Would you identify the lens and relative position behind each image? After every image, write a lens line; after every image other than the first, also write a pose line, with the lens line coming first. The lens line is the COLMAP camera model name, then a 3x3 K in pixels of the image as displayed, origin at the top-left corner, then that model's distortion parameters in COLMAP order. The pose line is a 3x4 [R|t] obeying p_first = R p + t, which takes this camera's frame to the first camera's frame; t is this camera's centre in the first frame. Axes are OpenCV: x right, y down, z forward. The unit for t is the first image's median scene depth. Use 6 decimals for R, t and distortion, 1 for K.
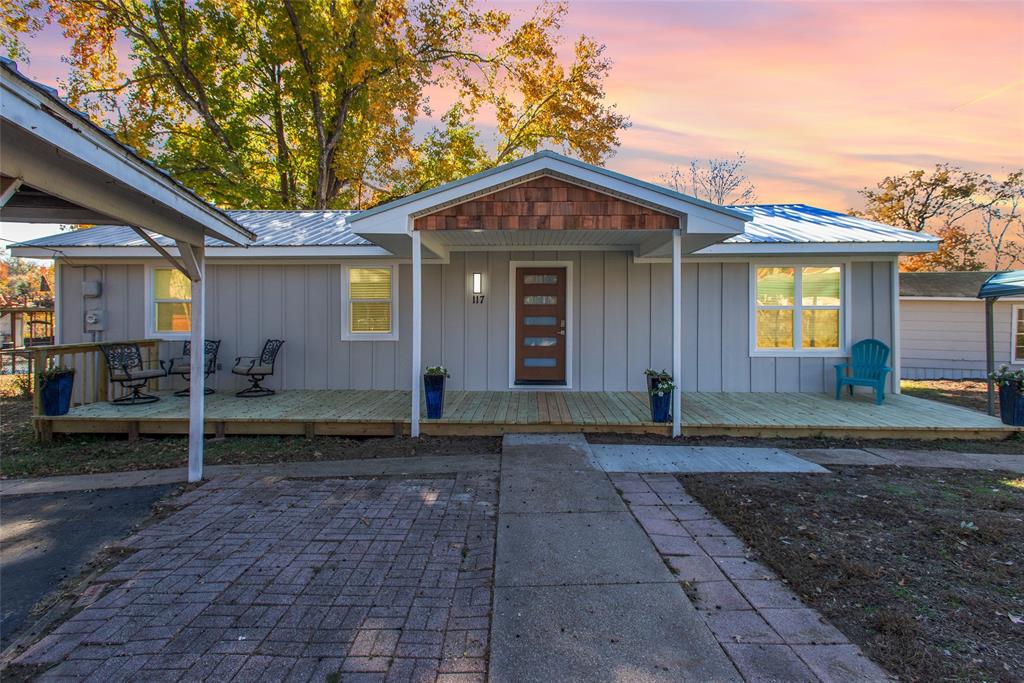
lens RADIAL K [[518.2, 0, 511.7], [0, 518.2, 306.5], [0, 0, 1]] dist [0.023935, 0.002328]
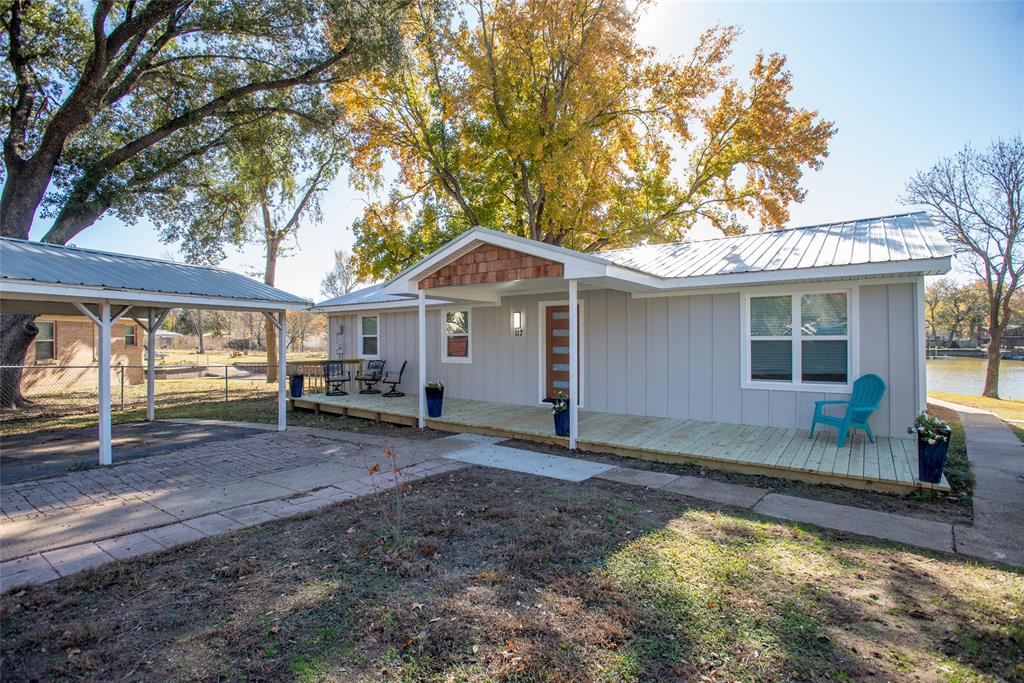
lens RADIAL K [[518.2, 0, 541.1], [0, 518.2, 334.9], [0, 0, 1]] dist [0.023935, 0.002328]
pose [[0.814276, -0.006538, -0.580441, 0.949534], [0.010328, 0.999941, 0.003225, -0.016680], [0.580386, -0.008621, 0.814296, -0.008190]]
